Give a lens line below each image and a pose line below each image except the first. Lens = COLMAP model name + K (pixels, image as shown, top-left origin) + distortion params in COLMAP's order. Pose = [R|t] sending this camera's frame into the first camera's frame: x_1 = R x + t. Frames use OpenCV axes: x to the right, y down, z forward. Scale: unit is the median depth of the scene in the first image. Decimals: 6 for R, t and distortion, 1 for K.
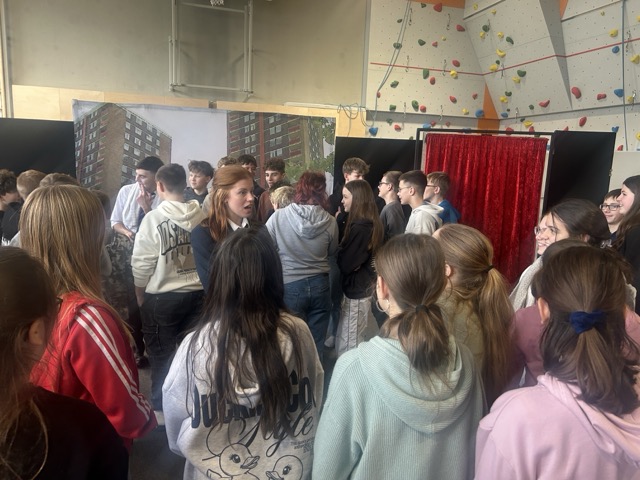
lens RADIAL K [[481.6, 0, 320.5], [0, 481.6, 242.3], [0, 0, 1]] dist [0.070438, -0.076475]
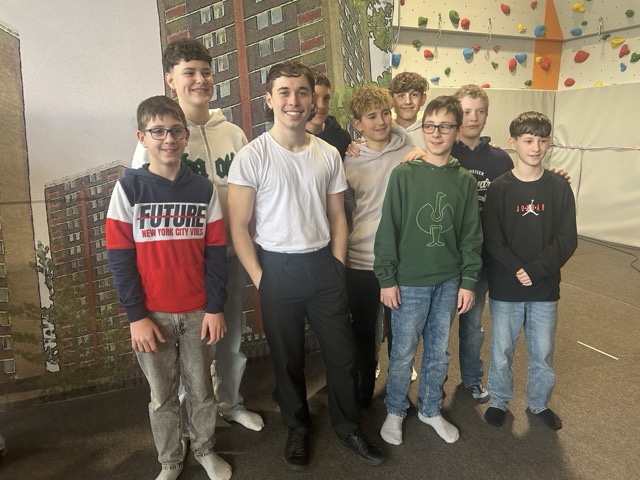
lens RADIAL K [[481.6, 0, 338.4], [0, 481.6, 248.8], [0, 0, 1]] dist [0.070438, -0.076475]
pose [[0.990087, -0.075181, 0.118644, -0.070052], [0.066120, 0.994715, 0.078545, -0.034701], [-0.123922, -0.069922, 0.989825, 0.369540]]
